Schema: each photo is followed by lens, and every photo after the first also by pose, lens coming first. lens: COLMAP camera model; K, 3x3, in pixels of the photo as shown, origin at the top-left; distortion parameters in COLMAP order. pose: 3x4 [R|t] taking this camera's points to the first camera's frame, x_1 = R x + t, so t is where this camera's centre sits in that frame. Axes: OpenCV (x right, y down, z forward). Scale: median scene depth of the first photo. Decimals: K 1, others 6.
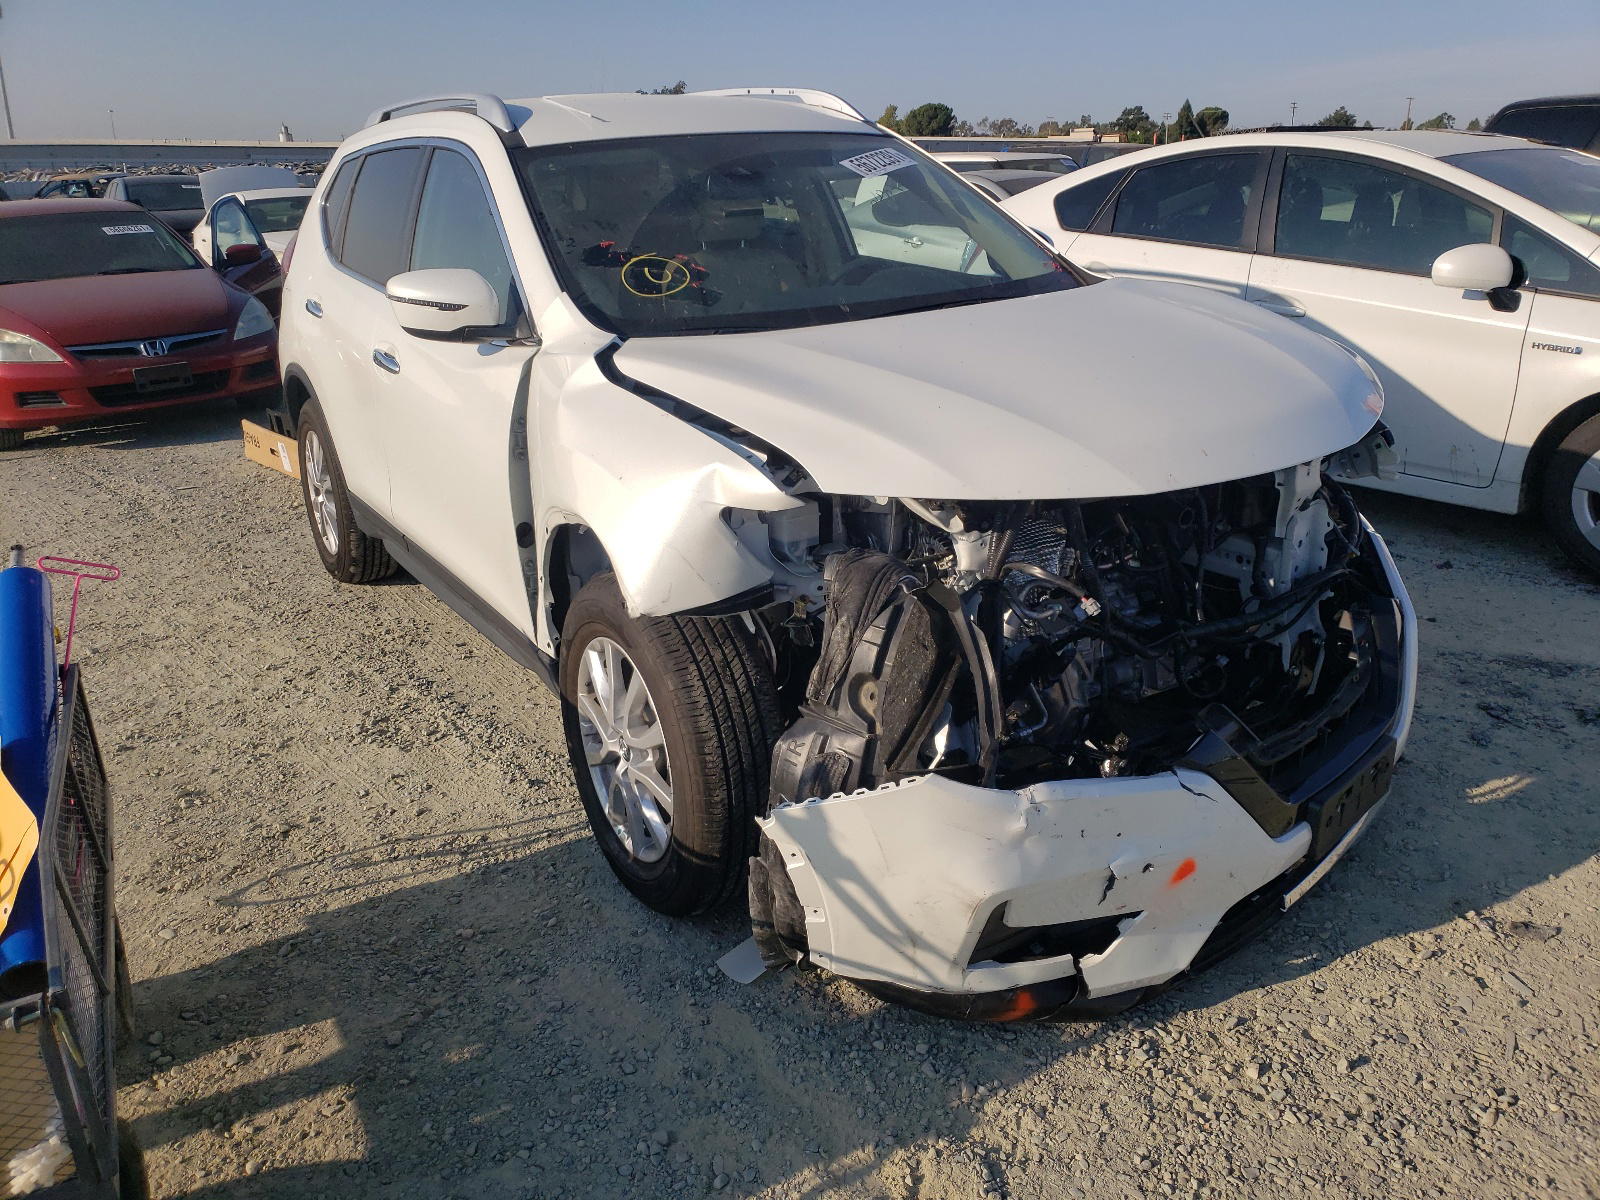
lens RADIAL K [[1293.9, 0, 803.3], [0, 1293.9, 596.9], [0, 0, 1]] dist [0.016838, 0.004705]
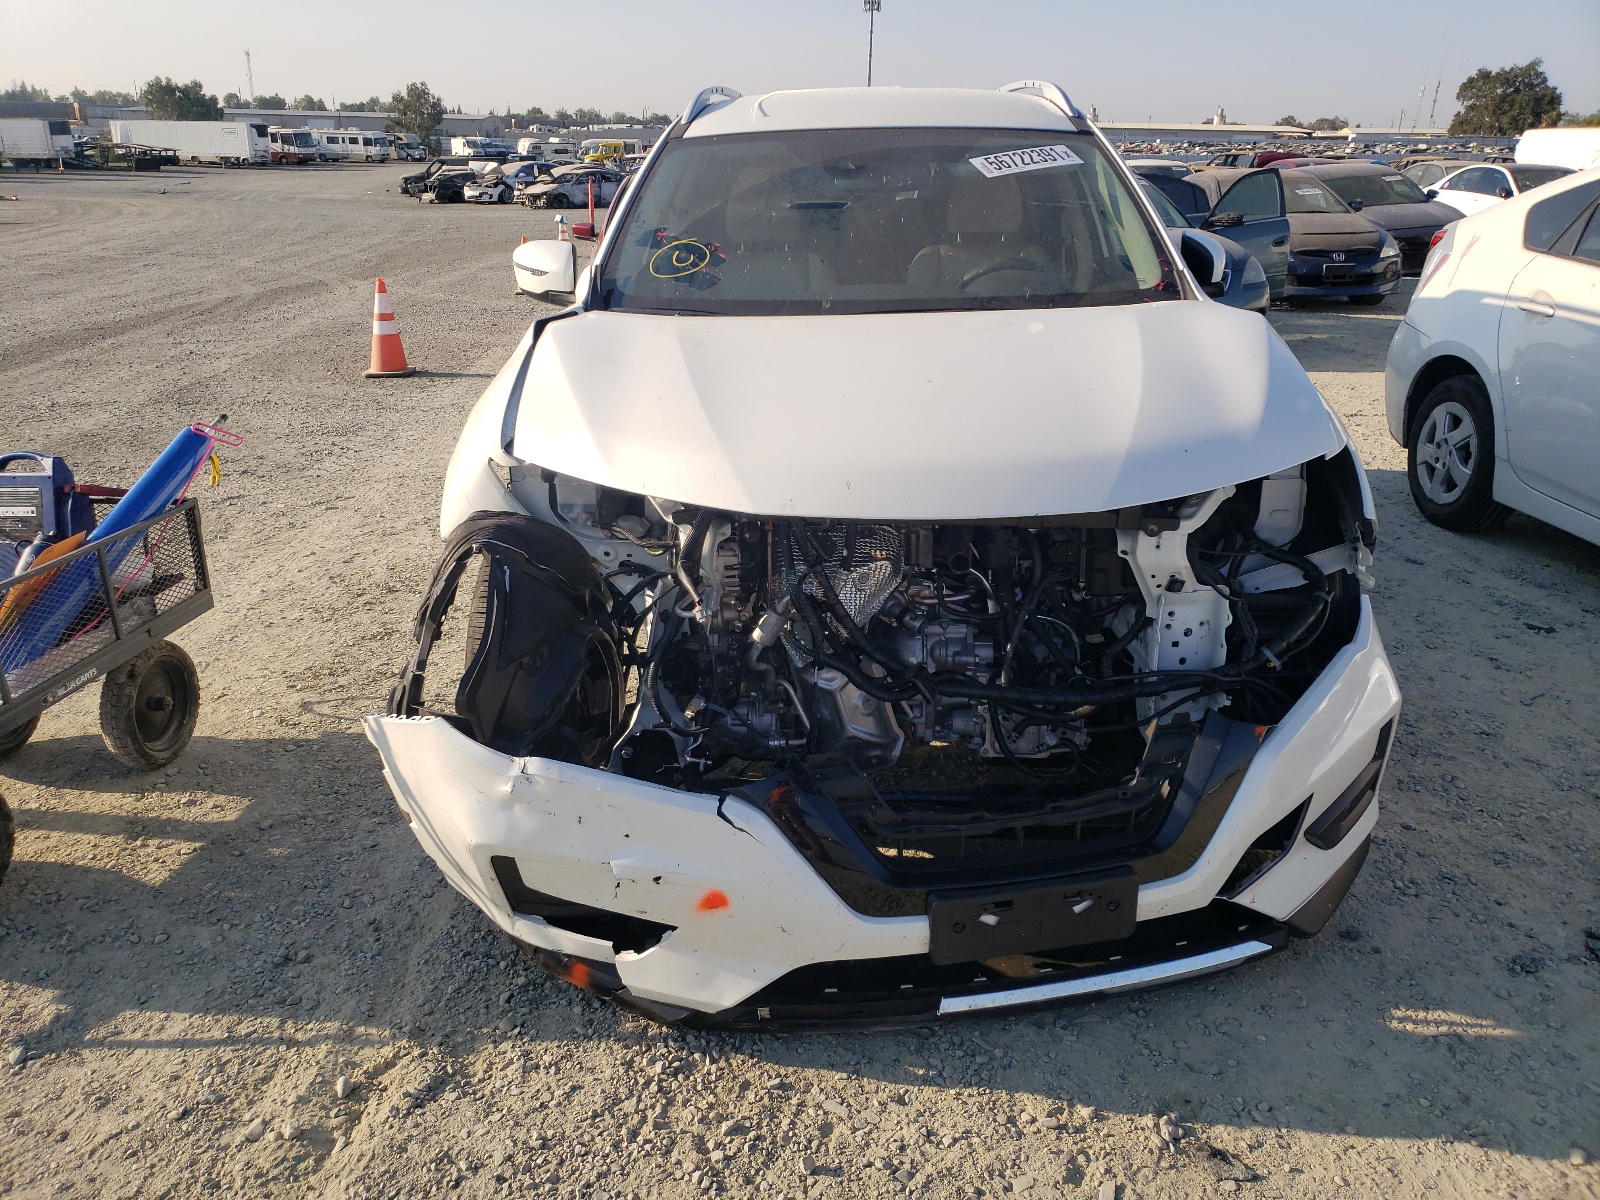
lens RADIAL K [[1293.9, 0, 801.7], [0, 1293.9, 599.5], [0, 0, 1]] dist [0.016838, 0.004705]
pose [[0.807218, 0.217561, -0.548696, 0.821194], [-0.209738, 0.974650, 0.077897, -0.097979], [0.551734, 0.052202, 0.832385, 0.214749]]
